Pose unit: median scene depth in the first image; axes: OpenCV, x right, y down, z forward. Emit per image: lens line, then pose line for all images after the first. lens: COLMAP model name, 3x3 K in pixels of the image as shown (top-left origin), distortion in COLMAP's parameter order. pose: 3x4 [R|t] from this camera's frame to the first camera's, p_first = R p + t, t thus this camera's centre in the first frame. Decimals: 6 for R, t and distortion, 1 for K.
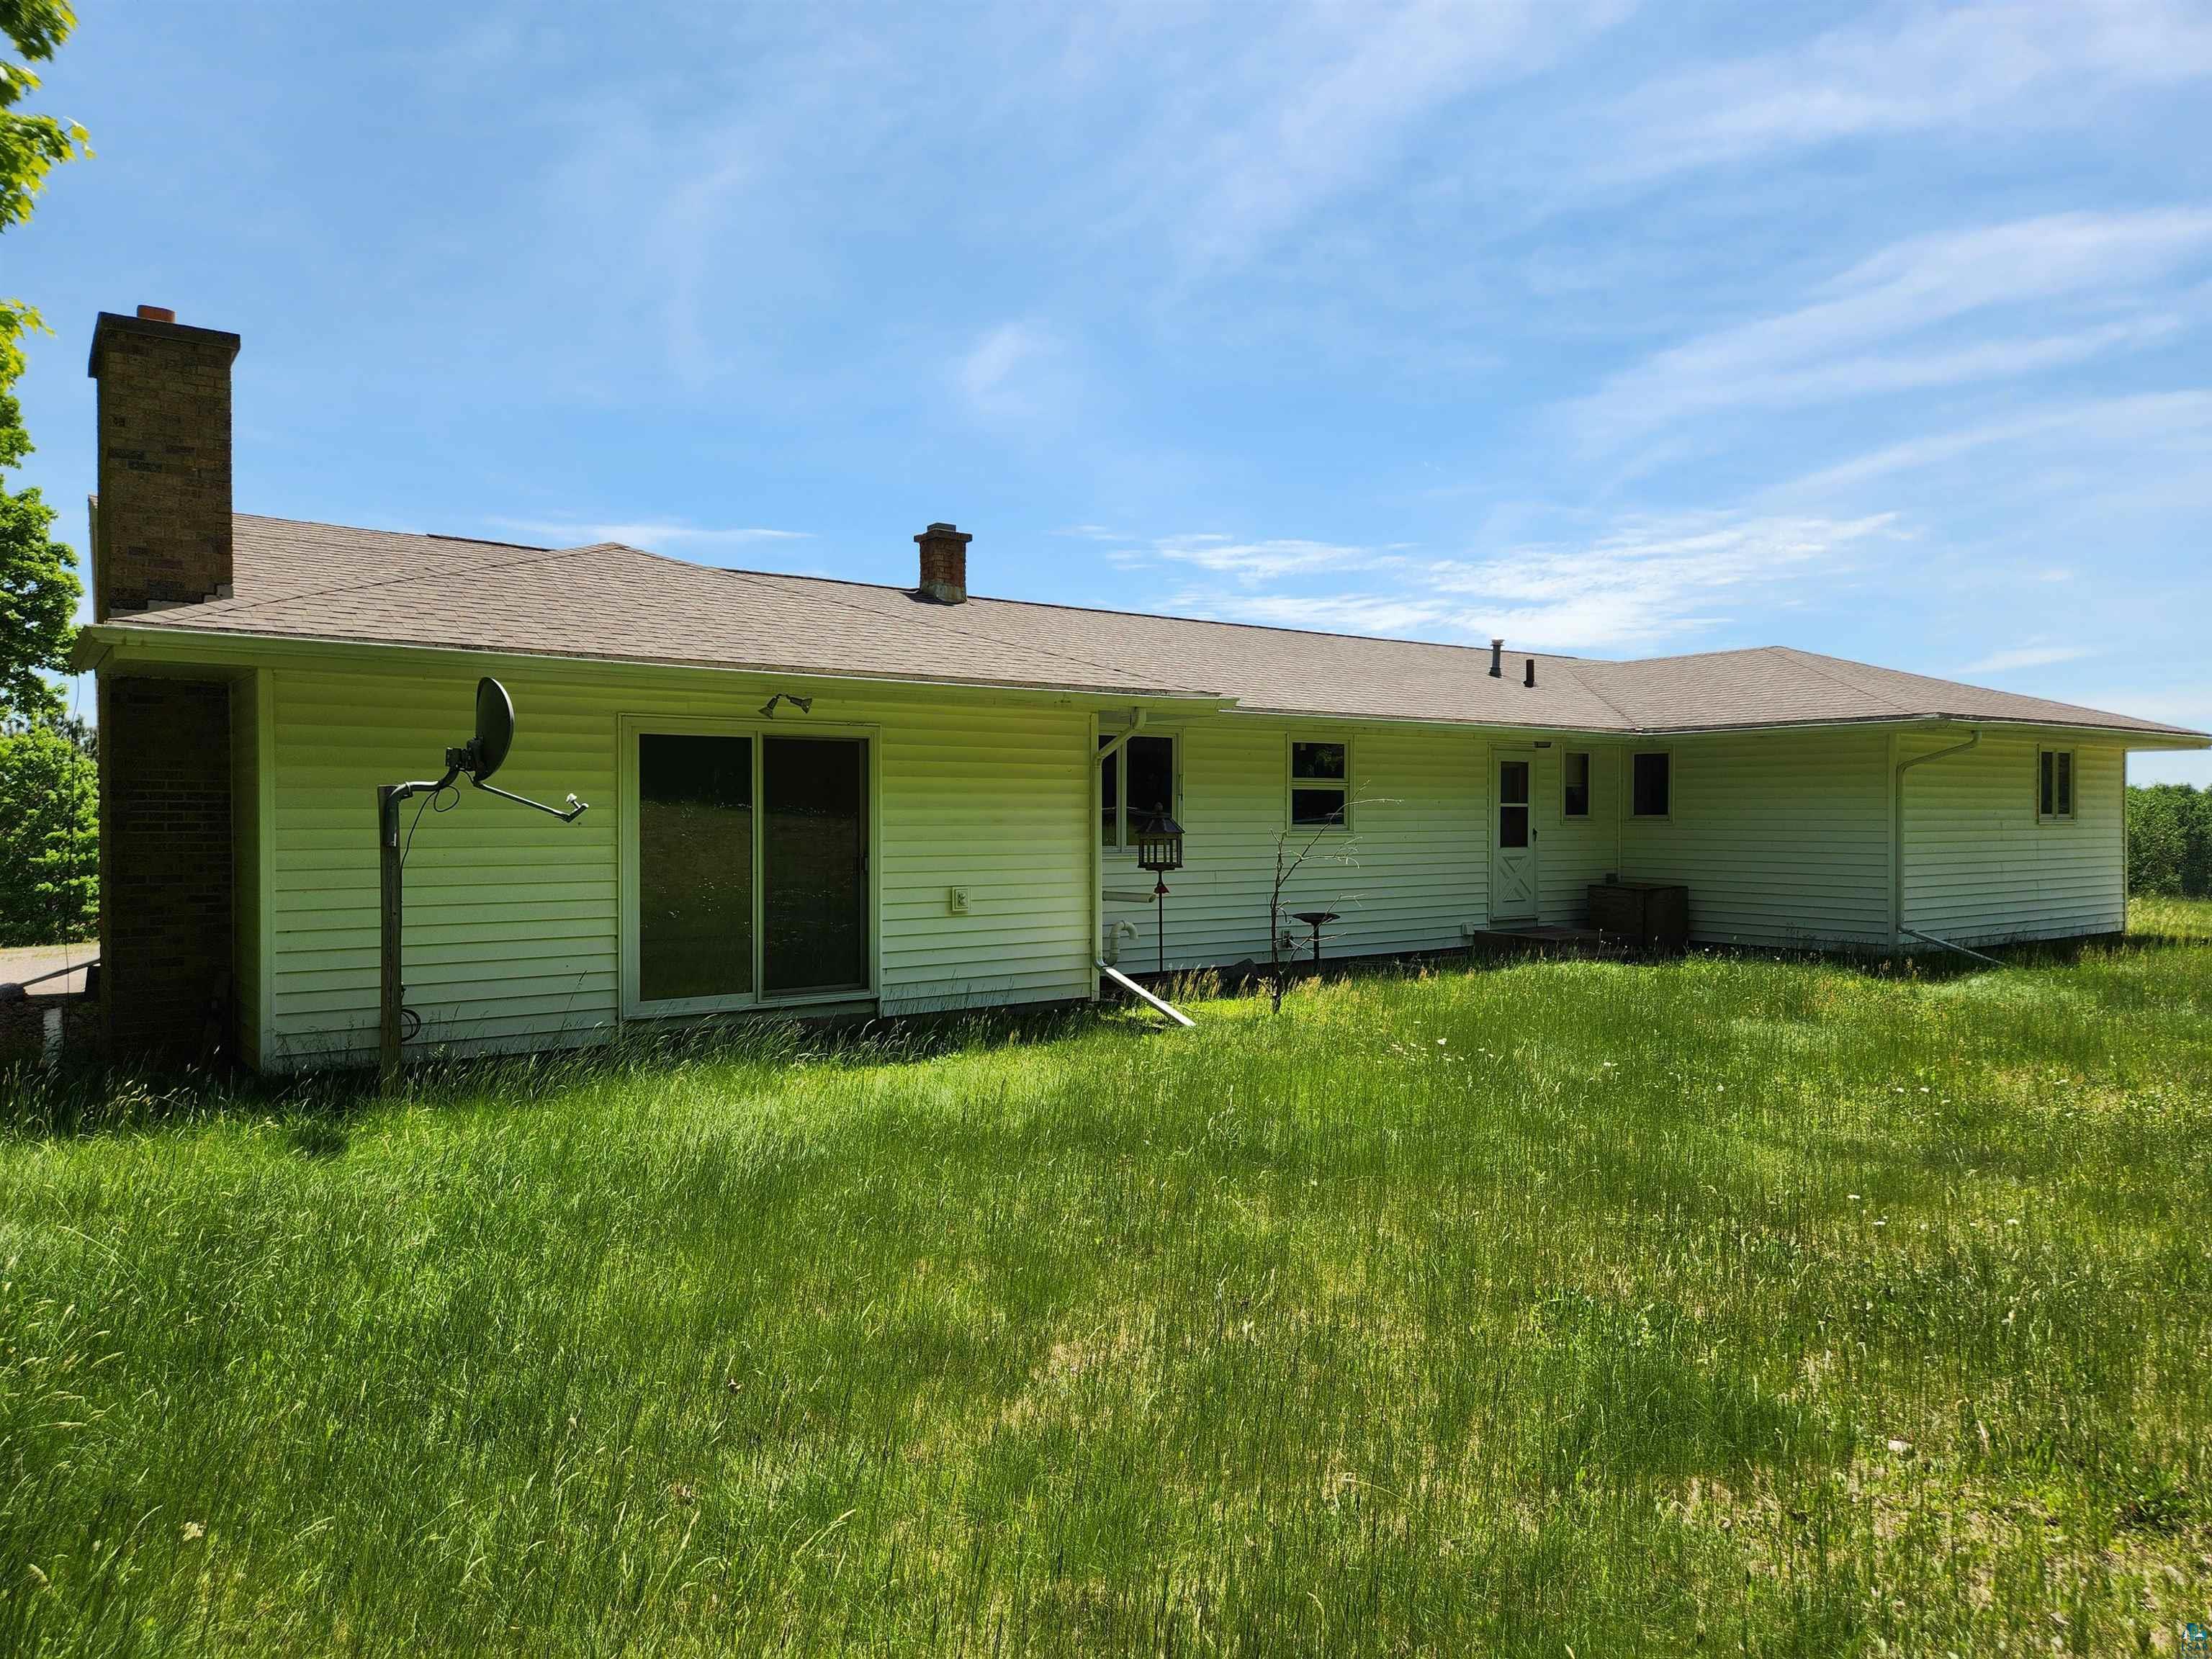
lens RADIAL K [[1490.8, 0, 1116.8], [0, 1490.8, 853.0], [0, 0, 1]] dist [0.081850, -0.066473]
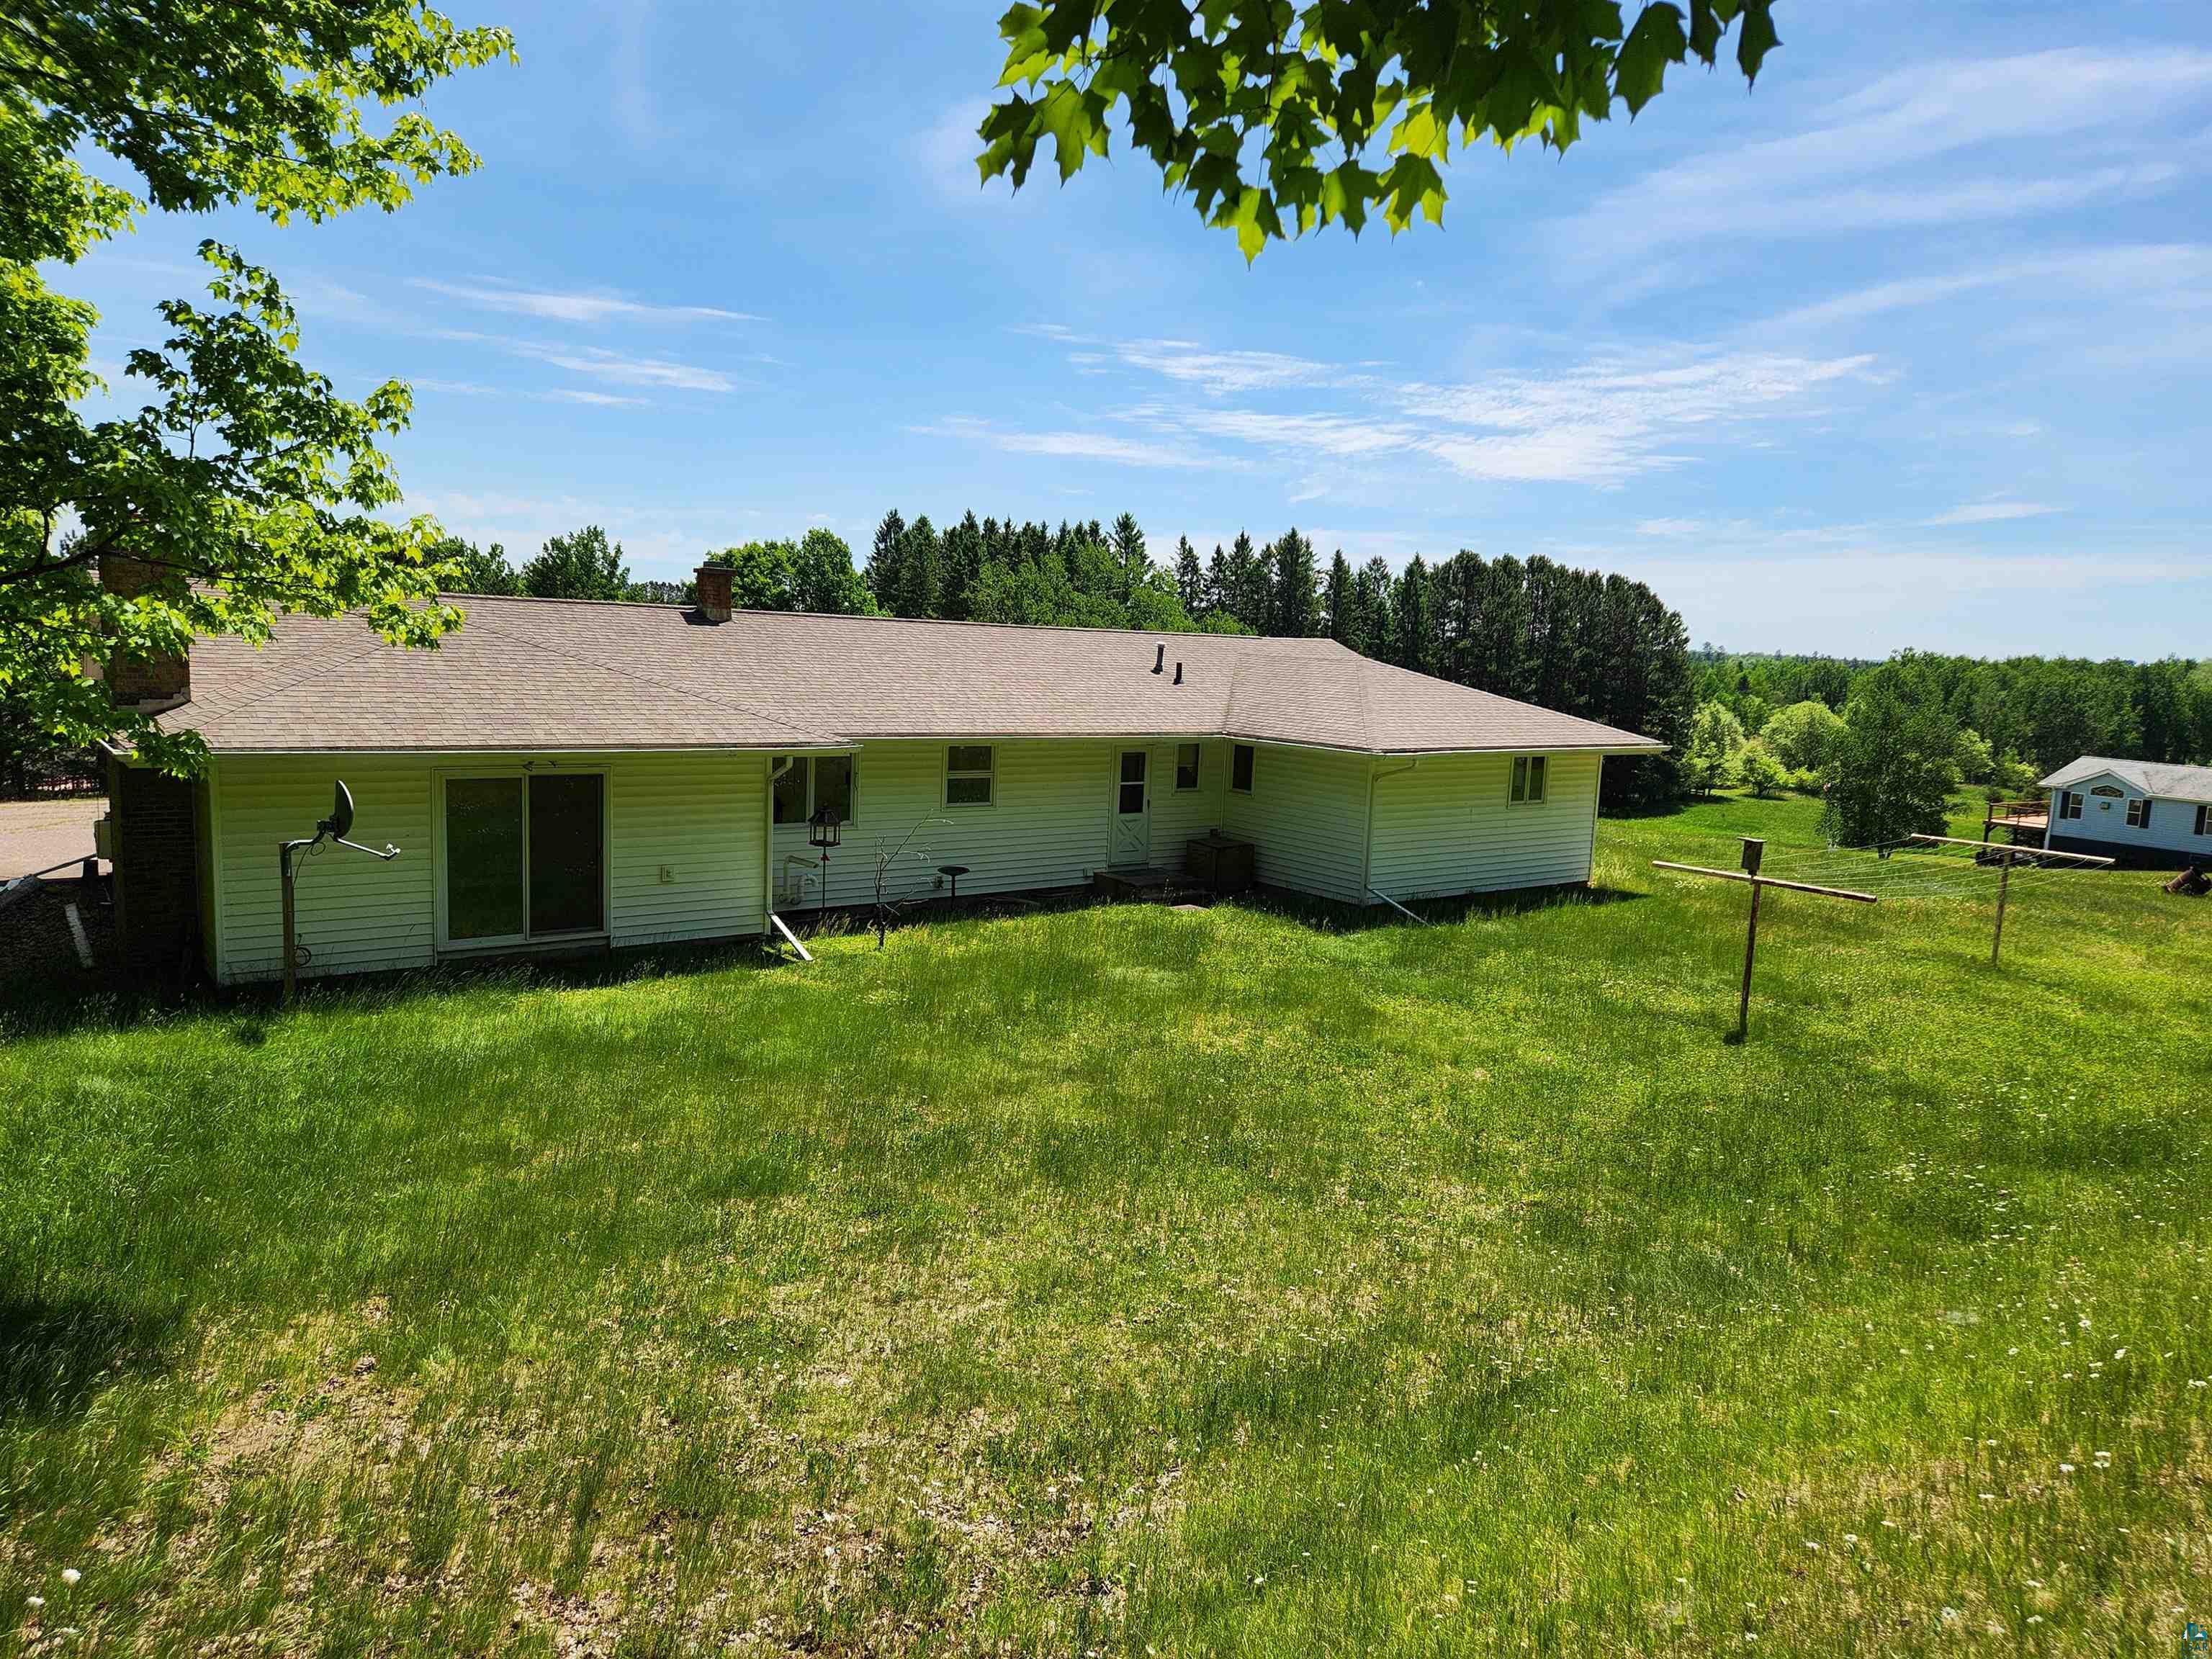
lens RADIAL K [[1490.8, 0, 1116.8], [0, 1490.8, 853.0], [0, 0, 1]] dist [0.081850, -0.066473]
pose [[0.998442, 0.039978, 0.038916, 0.299192], [-0.044307, 0.992072, 0.117602, -0.193985], [-0.033906, -0.119143, 0.992298, -0.566907]]
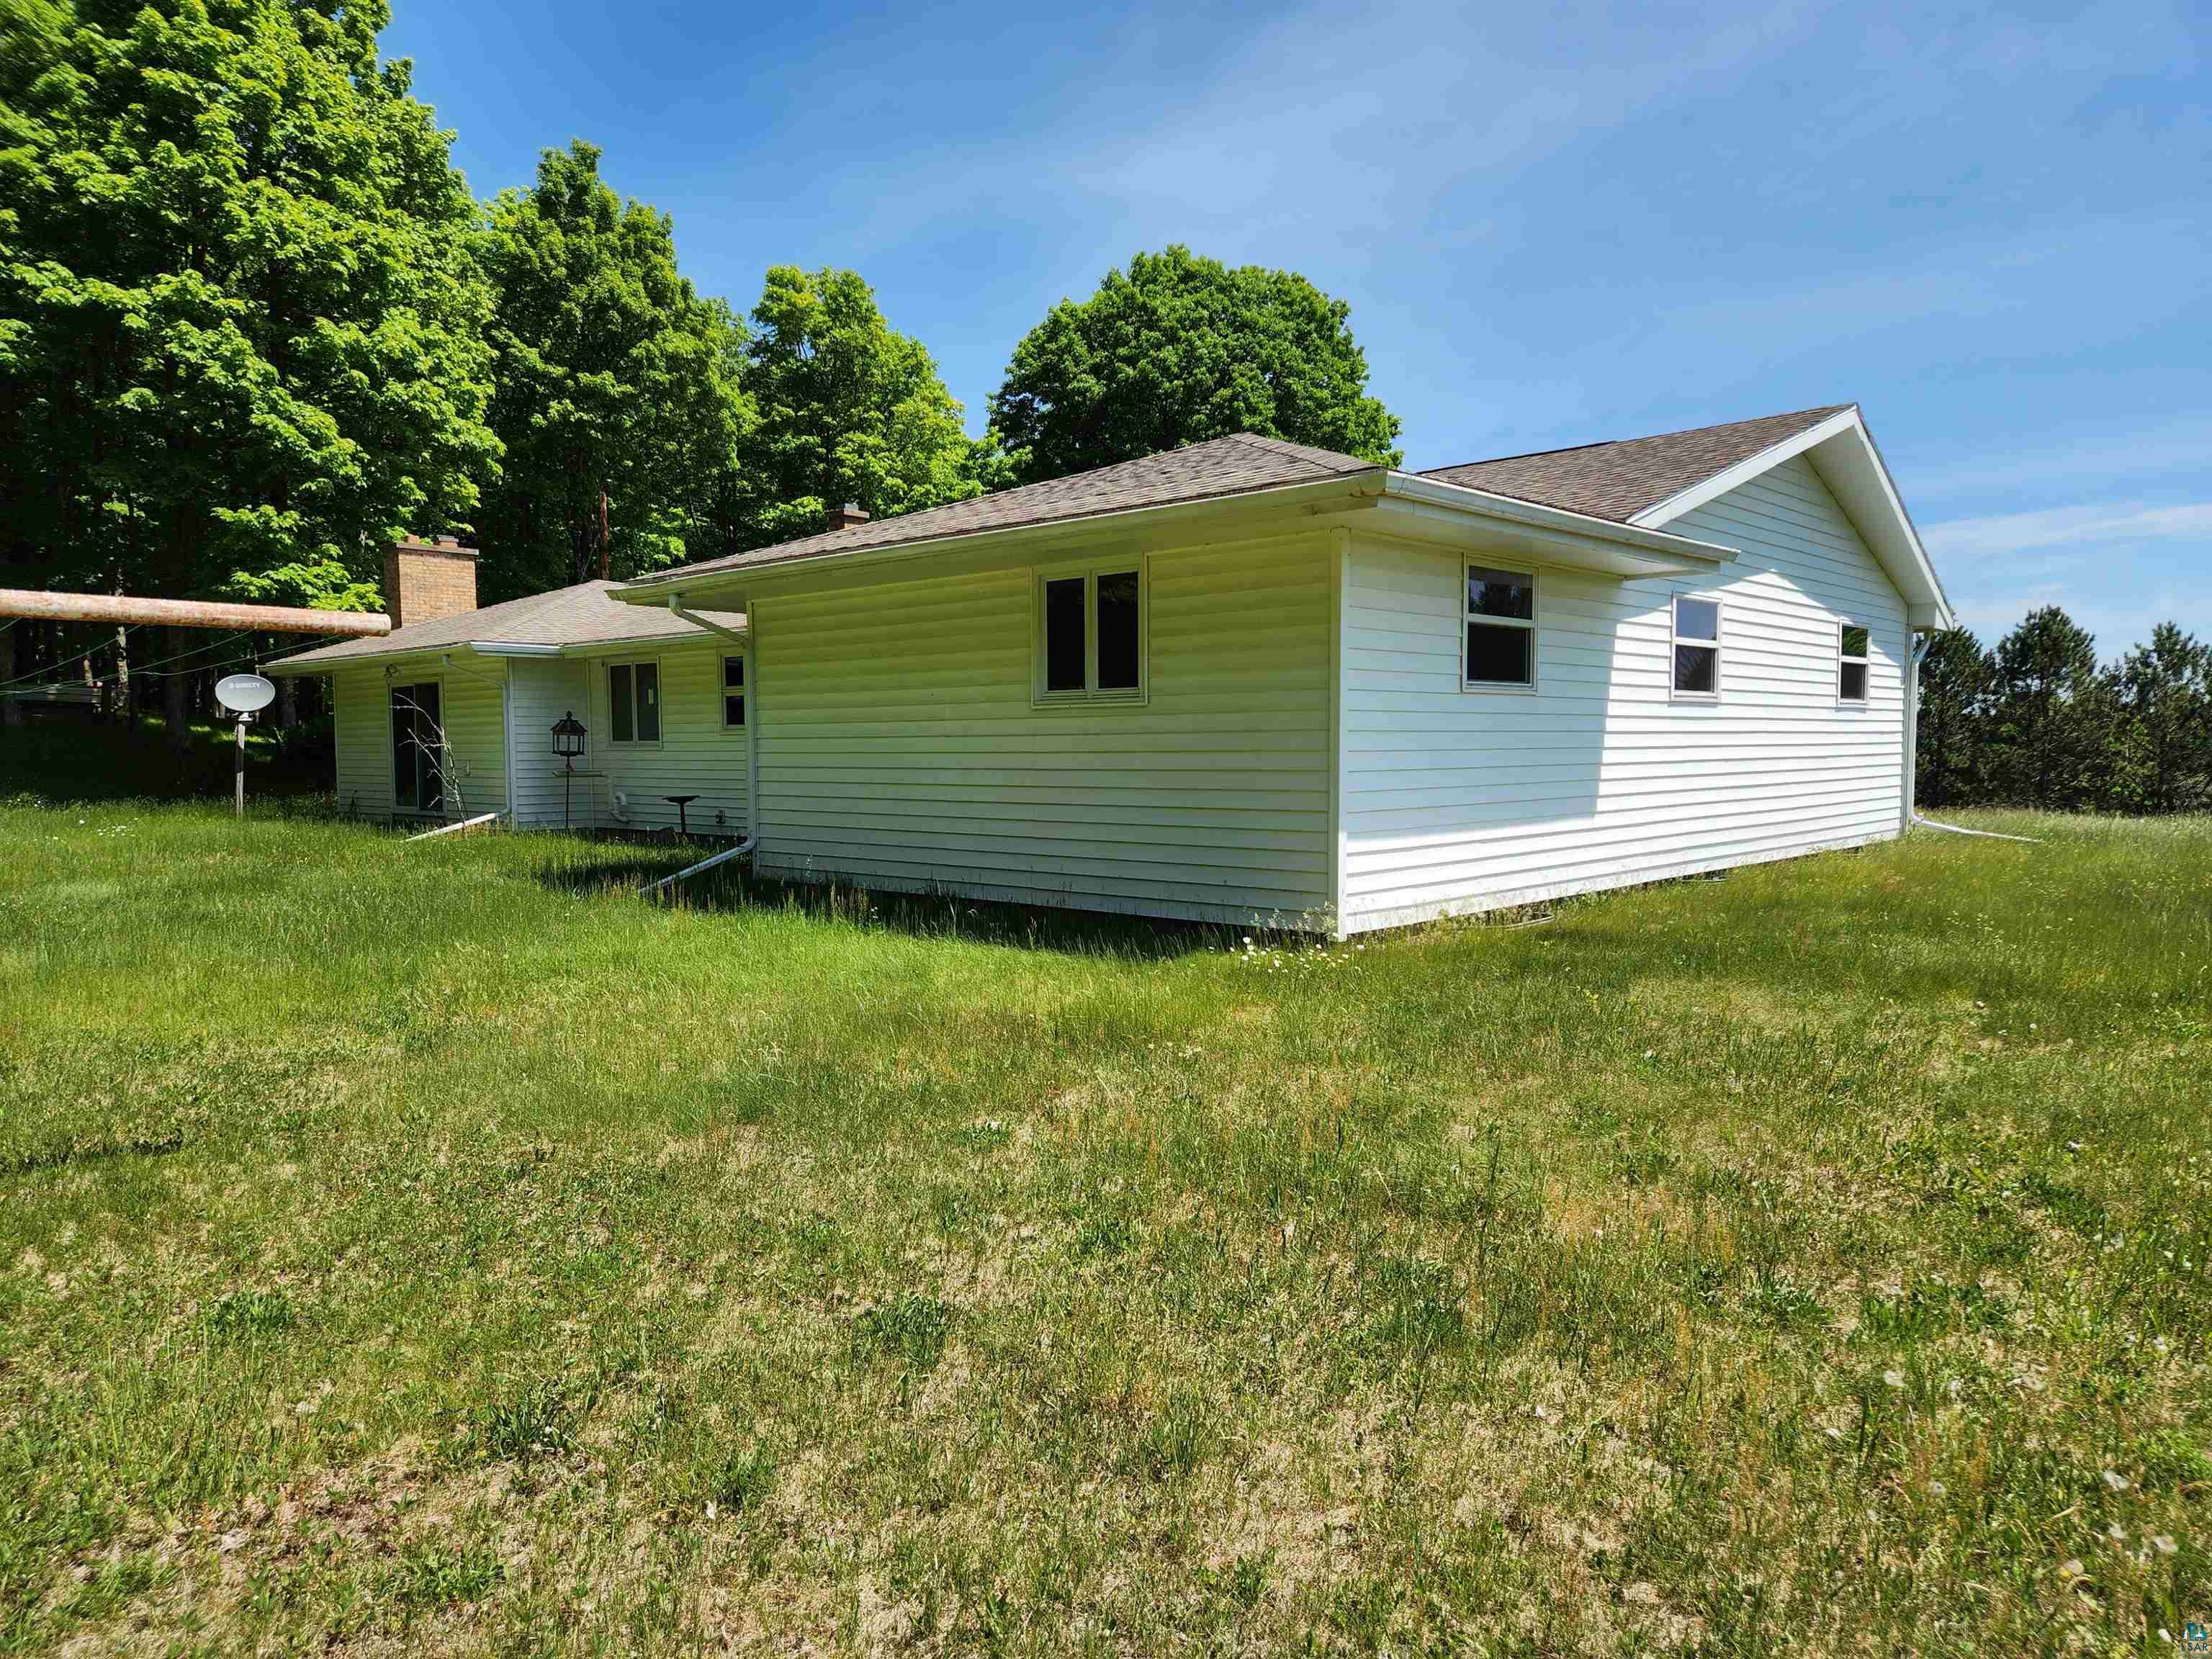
lens RADIAL K [[1490.8, 0, 1116.8], [0, 1490.8, 853.0], [0, 0, 1]] dist [0.081850, -0.066473]
pose [[0.183650, 0.068047, -0.980634, 1.844397], [-0.016230, 0.997675, 0.066190, -0.000198], [0.982858, 0.003760, 0.184328, 1.434125]]
